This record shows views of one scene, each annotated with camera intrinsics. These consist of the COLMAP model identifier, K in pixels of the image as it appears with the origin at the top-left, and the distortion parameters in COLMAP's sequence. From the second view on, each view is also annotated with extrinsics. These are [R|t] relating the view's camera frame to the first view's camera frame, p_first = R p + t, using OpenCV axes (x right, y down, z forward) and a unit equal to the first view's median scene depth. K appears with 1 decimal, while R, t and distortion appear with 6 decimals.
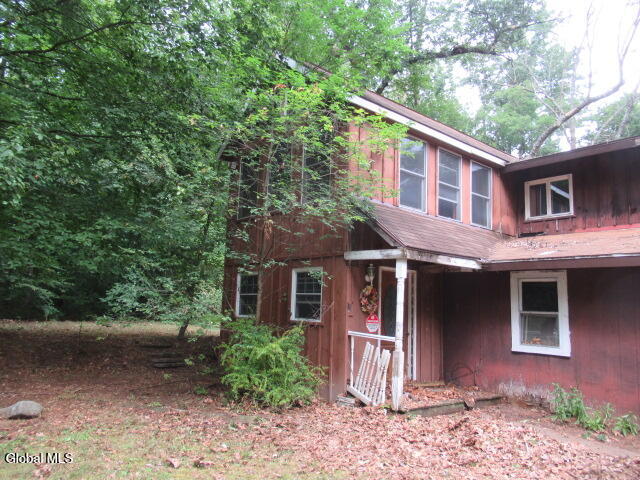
lens RADIAL K [[474.0, 0, 317.1], [0, 474.0, 239.4], [0, 0, 1]] dist [-0.008419, -0.005262]
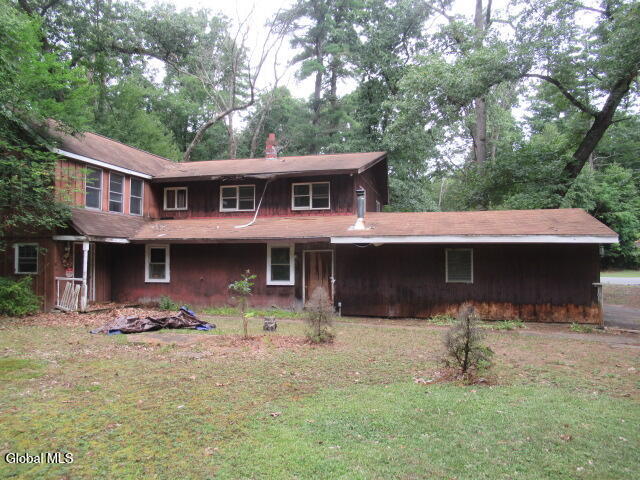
lens RADIAL K [[474.0, 0, 317.1], [0, 474.0, 239.4], [0, 0, 1]] dist [-0.008419, -0.005262]
pose [[0.809920, -0.014874, 0.586352, -0.188665], [-0.052439, 0.993839, 0.097644, -0.192993], [-0.584192, -0.109832, 0.804150, -1.092931]]
